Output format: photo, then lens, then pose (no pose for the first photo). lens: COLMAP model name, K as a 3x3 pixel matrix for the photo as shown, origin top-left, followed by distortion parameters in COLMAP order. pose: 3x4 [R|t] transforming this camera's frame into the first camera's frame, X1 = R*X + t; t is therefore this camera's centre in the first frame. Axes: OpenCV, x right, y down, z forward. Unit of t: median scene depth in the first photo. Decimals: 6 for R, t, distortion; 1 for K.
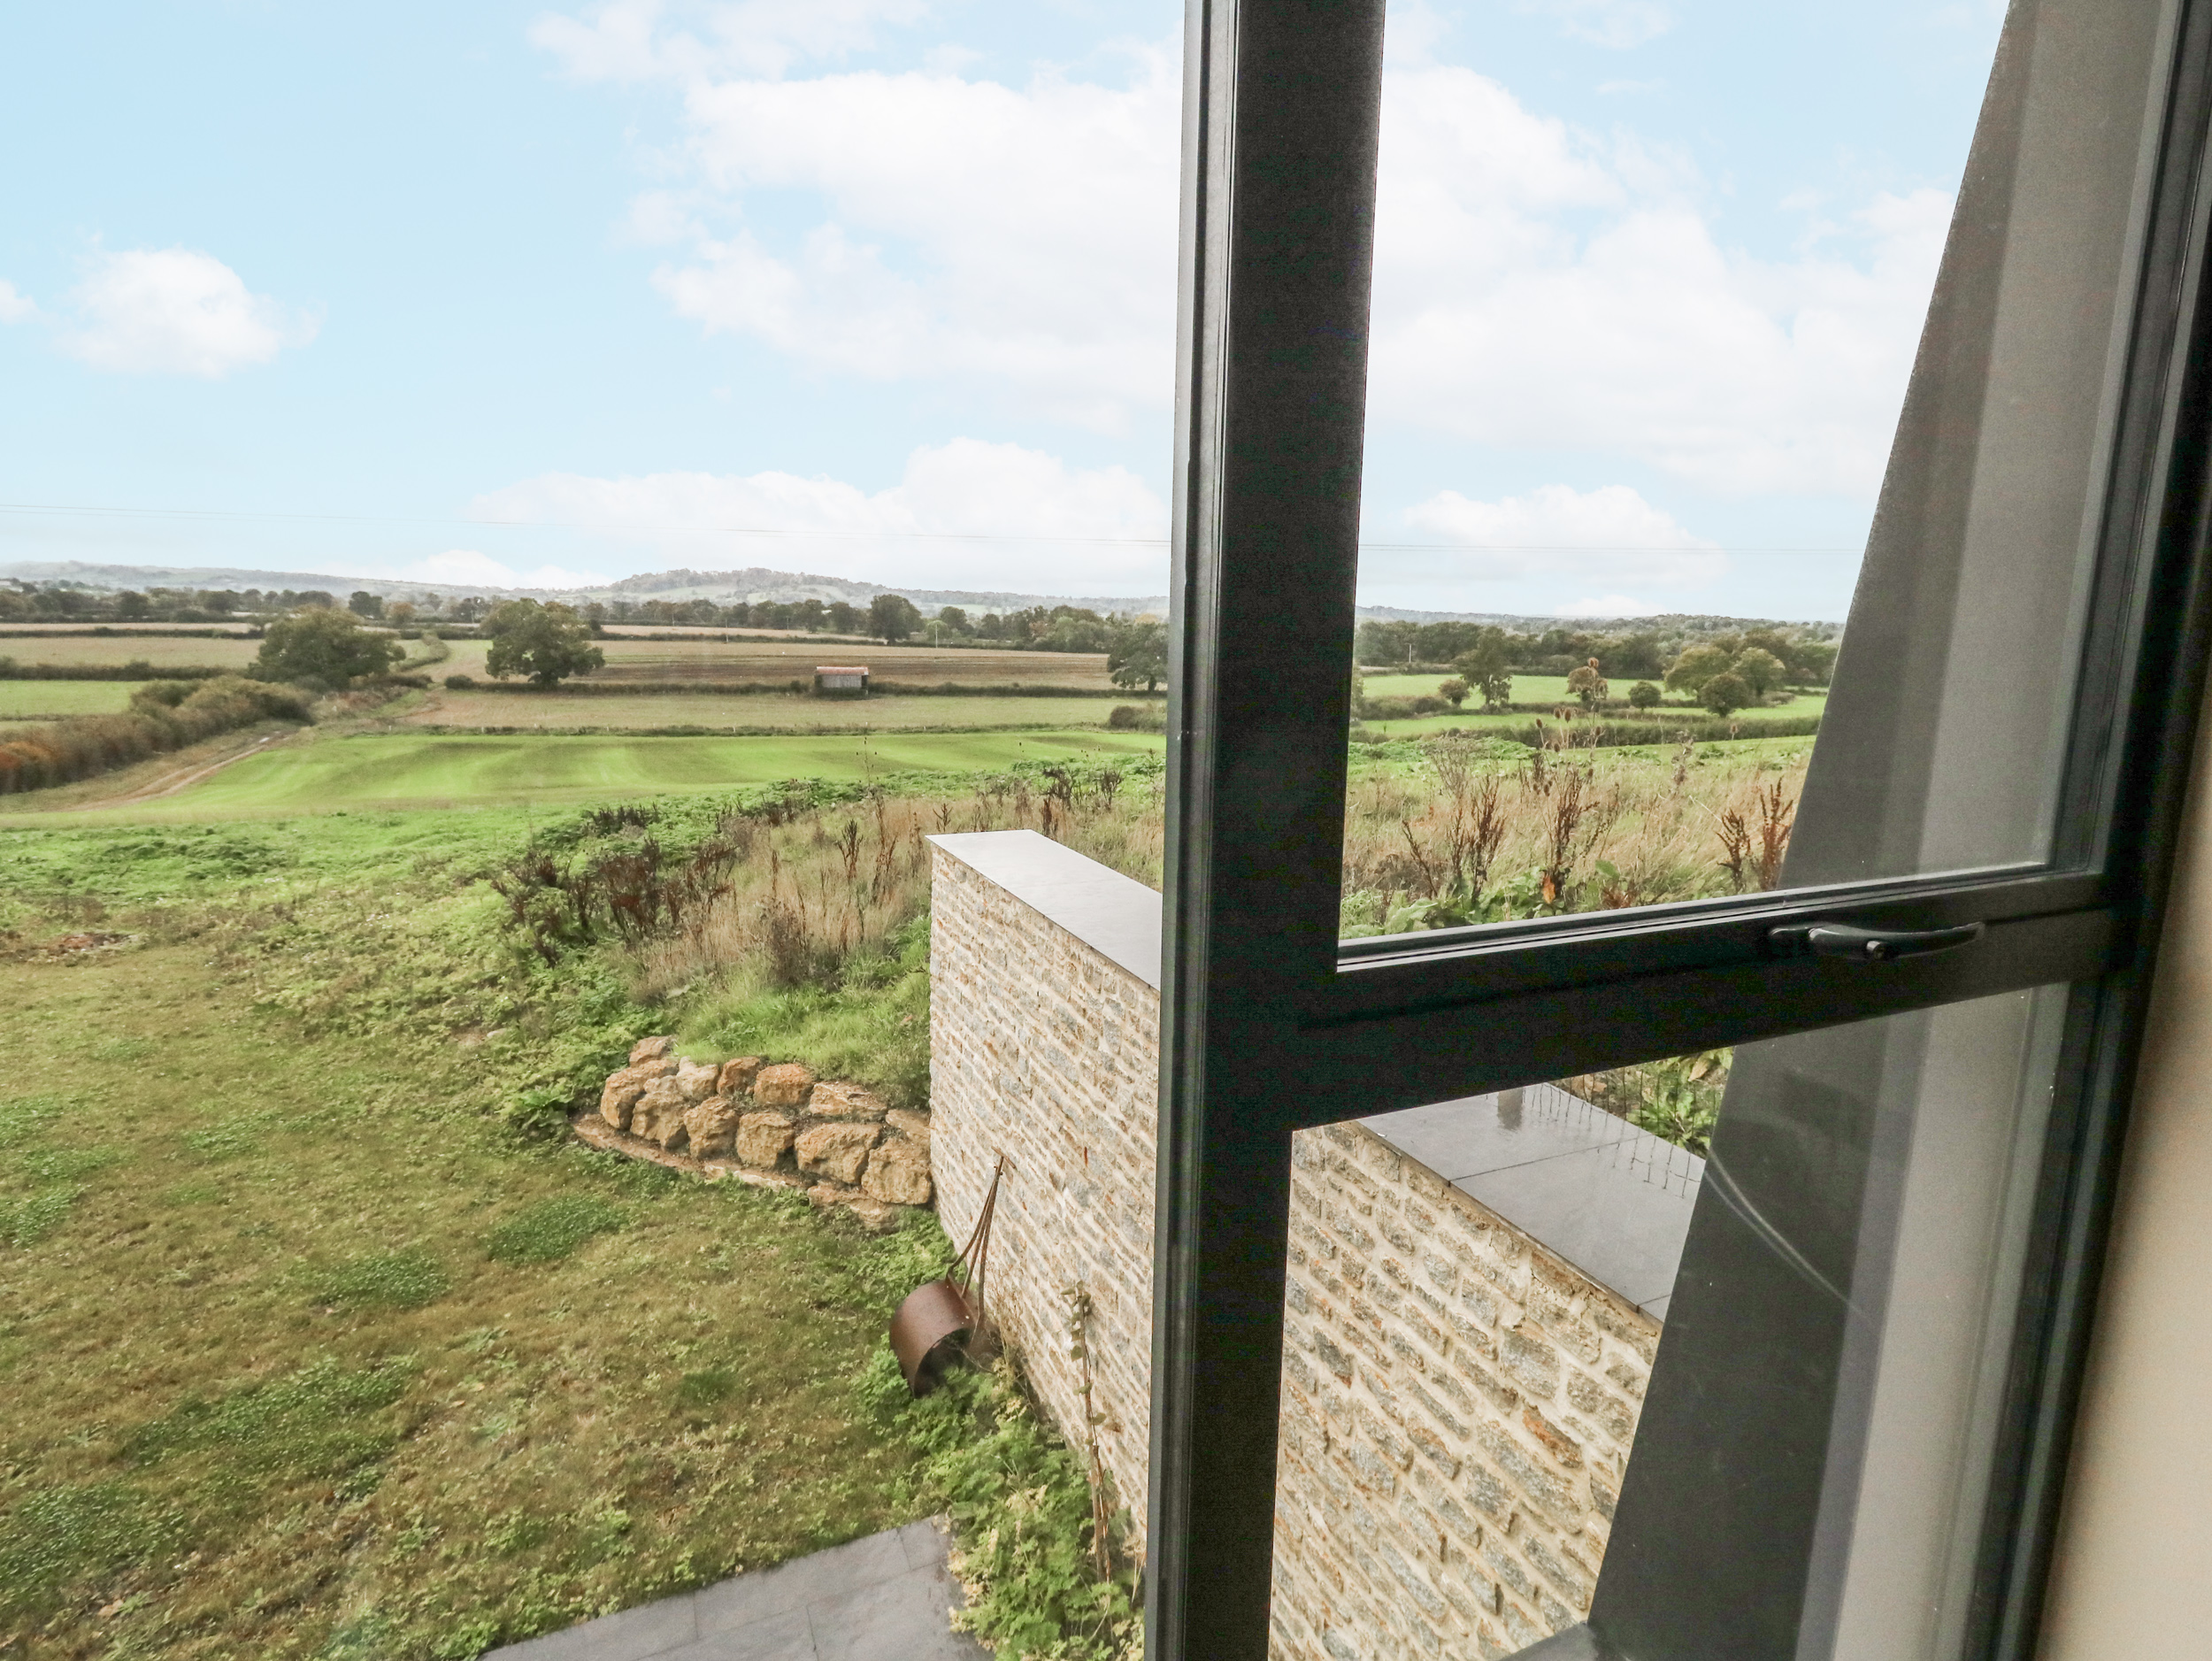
lens RADIAL K [[1142.0, 0, 1124.1], [0, 1142.0, 818.6], [0, 0, 1]] dist [0.001992, -0.001901]
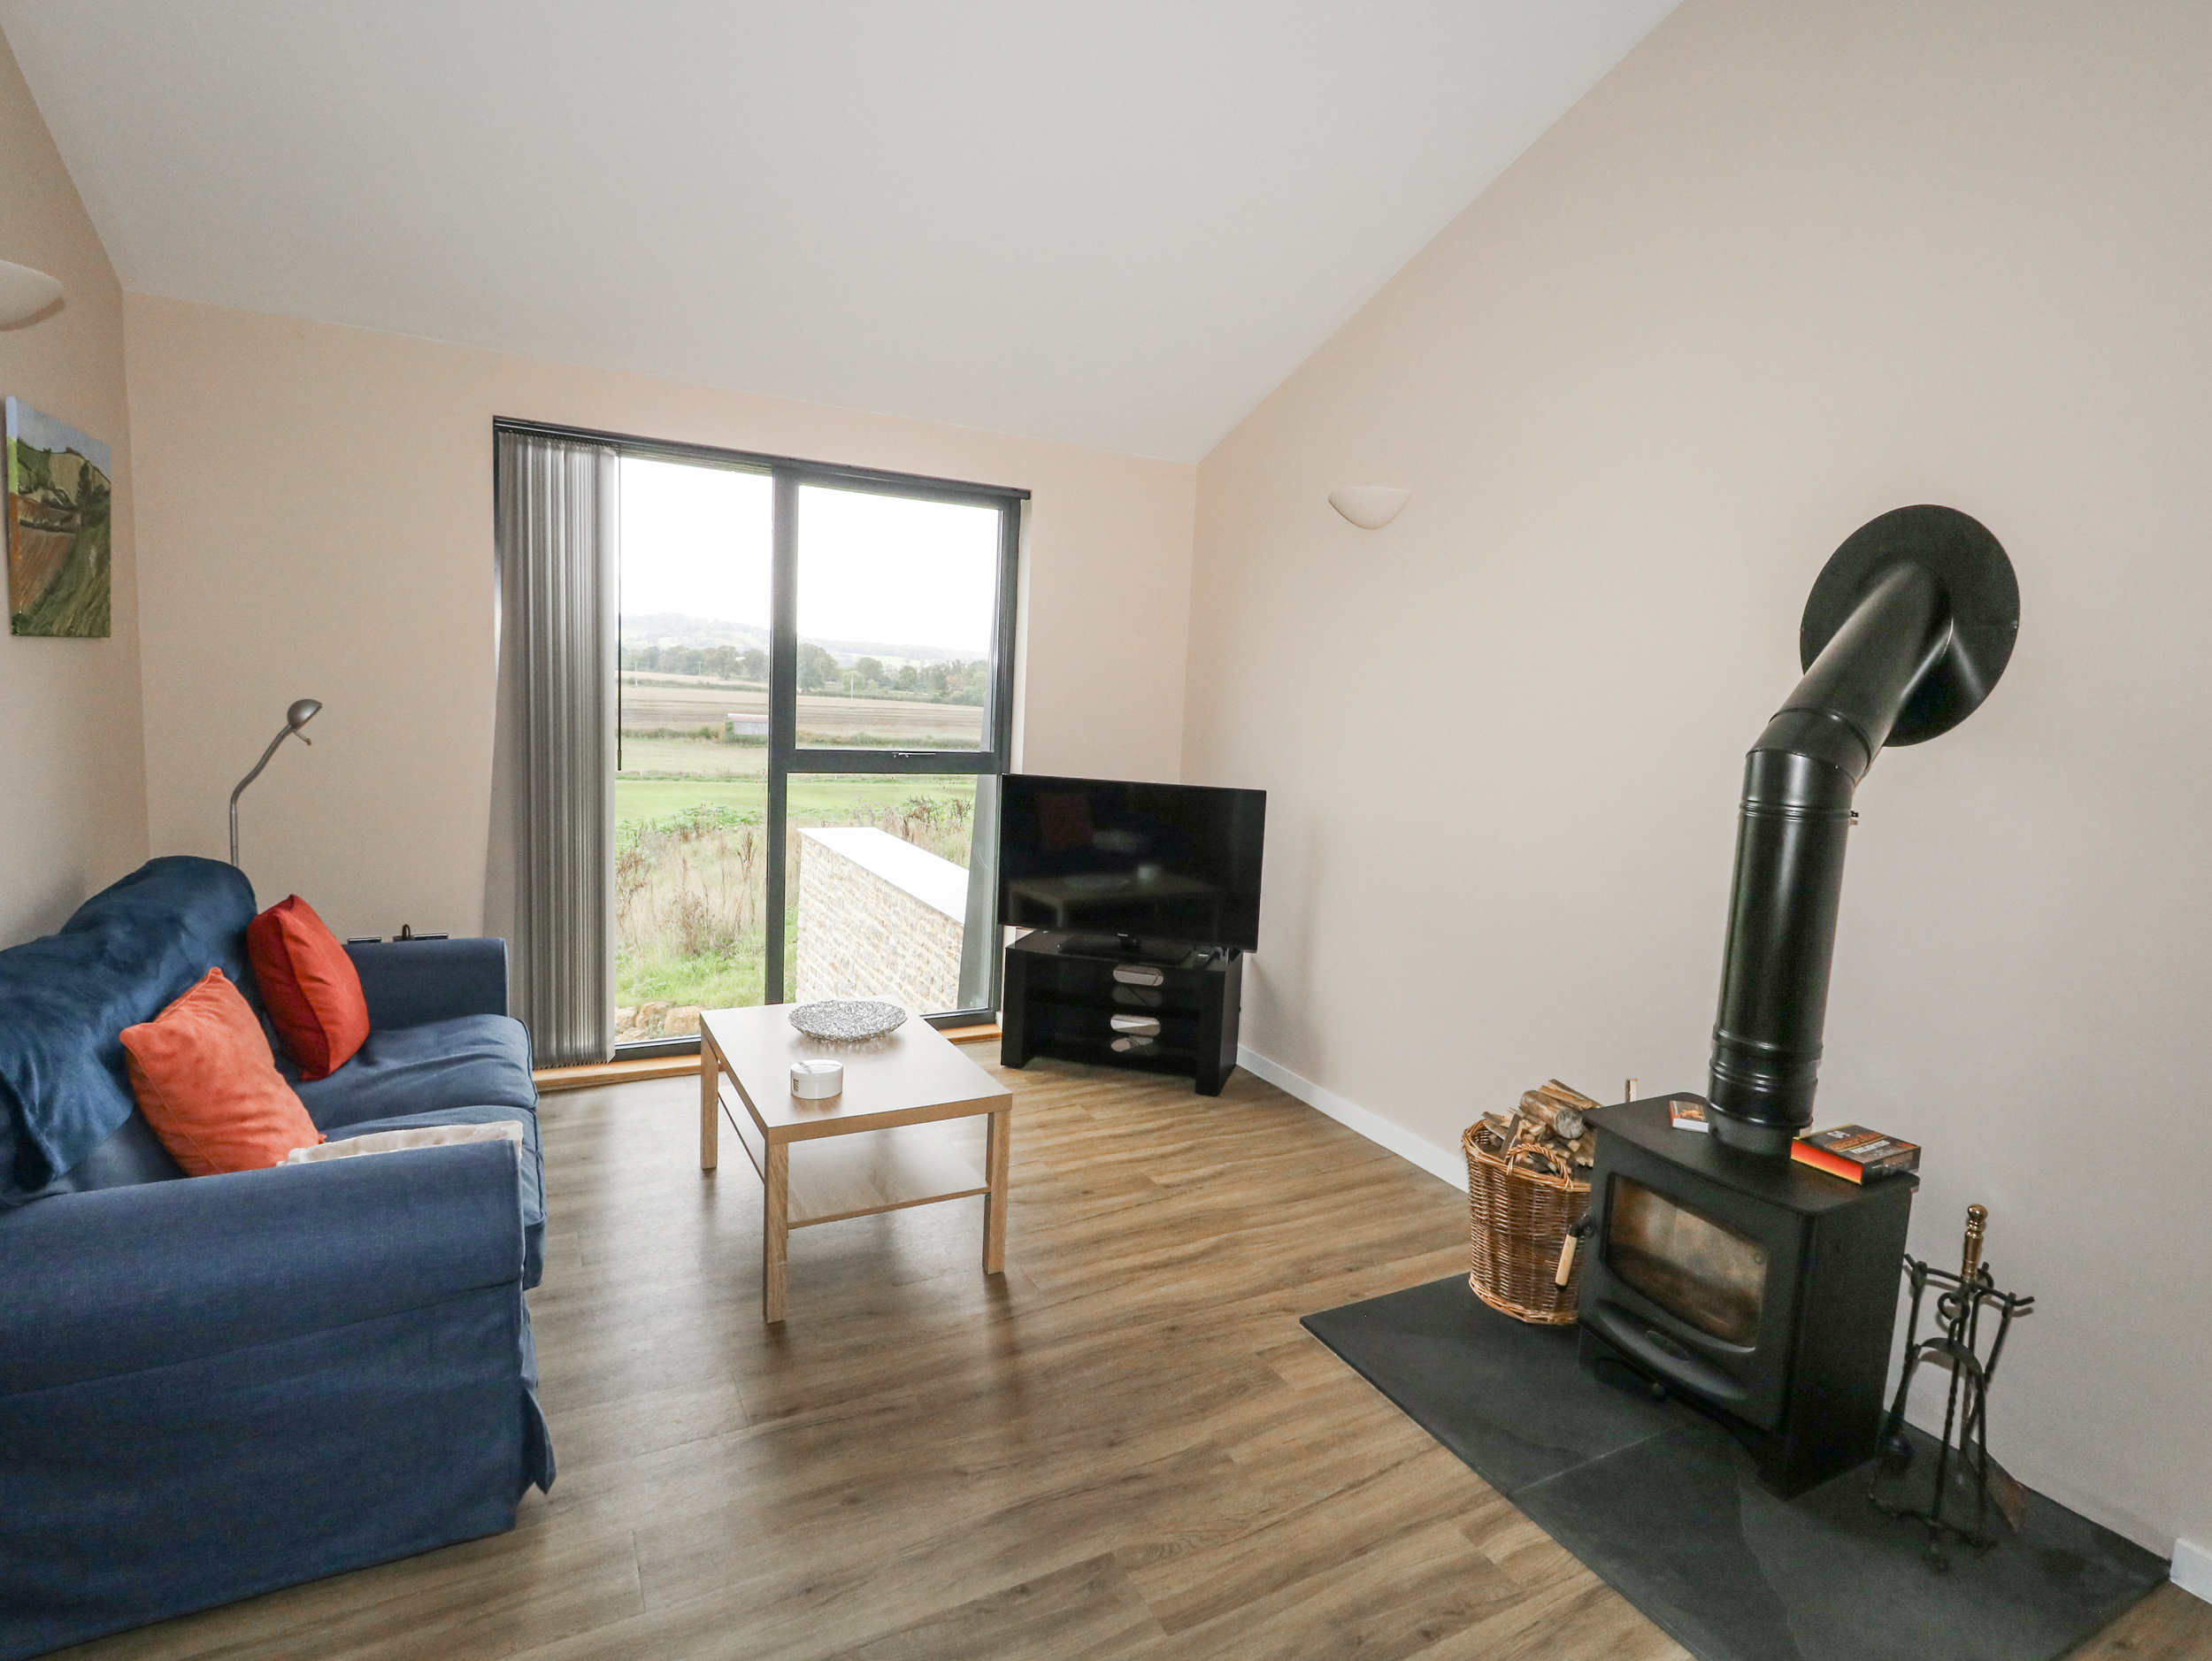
lens RADIAL K [[1142.0, 0, 1124.1], [0, 1142.0, 818.6], [0, 0, 1]] dist [0.001992, -0.001901]
pose [[0.997029, 0.022426, 0.073686, 0.090545], [-0.018764, 0.998572, -0.050012, 0.046852], [-0.074703, 0.048481, 0.996027, -0.320398]]
